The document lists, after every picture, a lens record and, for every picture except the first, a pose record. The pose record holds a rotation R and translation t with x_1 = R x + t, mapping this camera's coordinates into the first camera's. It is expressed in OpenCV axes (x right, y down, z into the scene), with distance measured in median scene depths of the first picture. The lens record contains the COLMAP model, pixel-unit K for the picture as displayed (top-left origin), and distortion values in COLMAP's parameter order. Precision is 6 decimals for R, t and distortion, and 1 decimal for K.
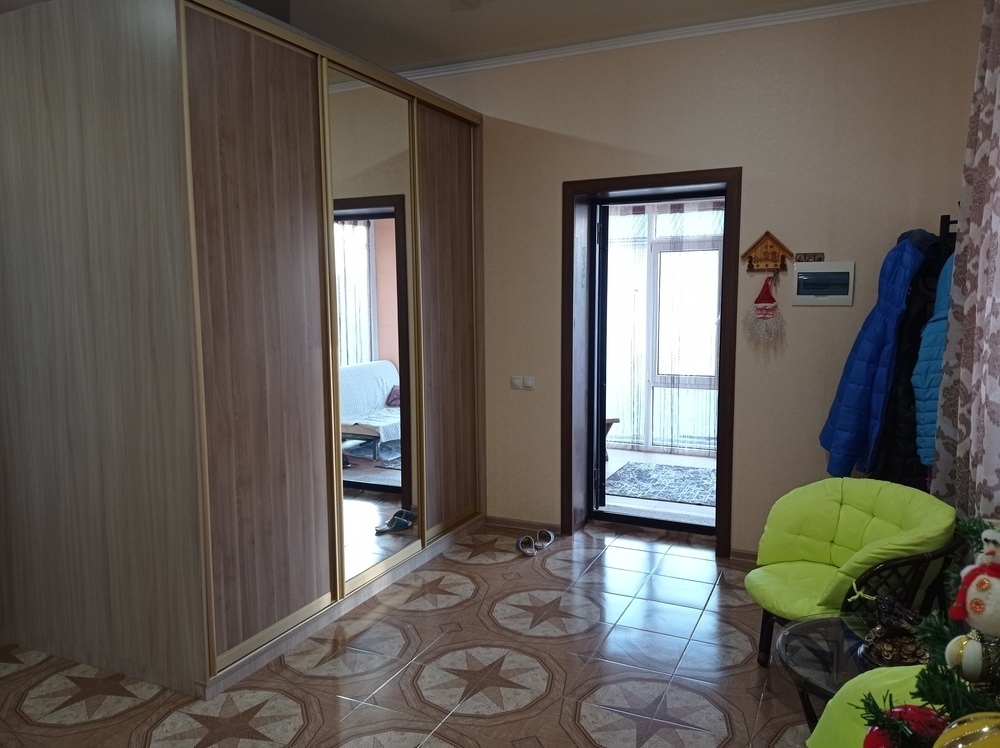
lens RADIAL K [[754.5, 0, 500.1], [0, 754.5, 375.6], [0, 0, 1]] dist [0.044580, -0.032189]
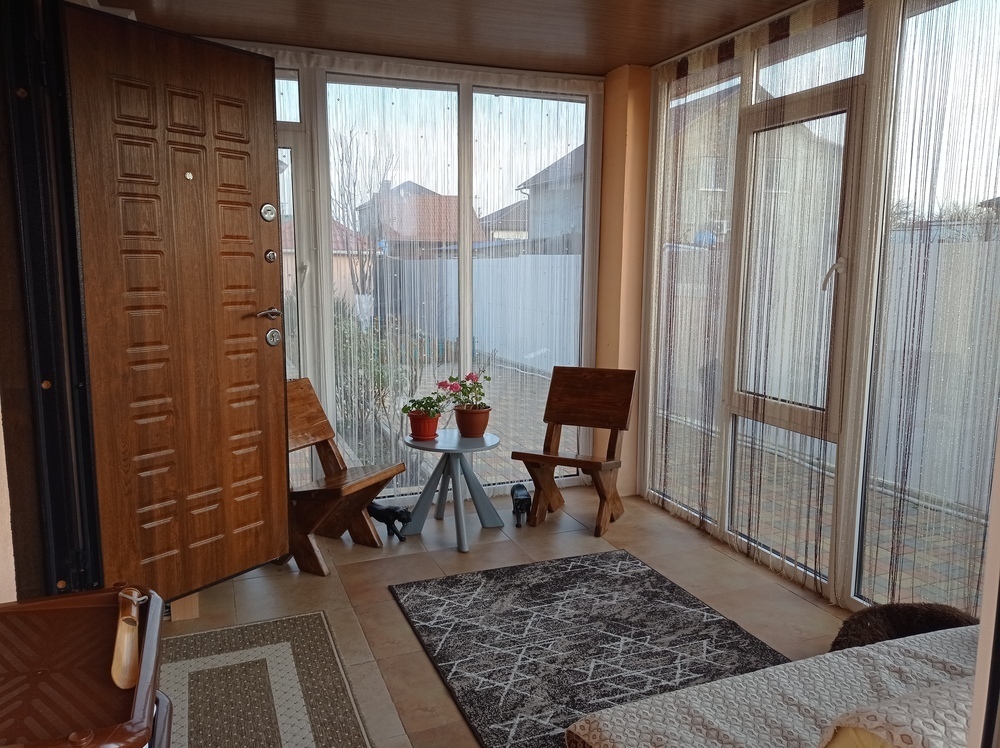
lens RADIAL K [[754.5, 0, 499.9], [0, 754.5, 371.3], [0, 0, 1]] dist [0.044580, -0.032189]
pose [[0.730927, 0.111004, -0.673368, 0.495011], [-0.081623, 0.993820, 0.075231, -0.043681], [0.677557, -0.000026, 0.735470, 0.618020]]
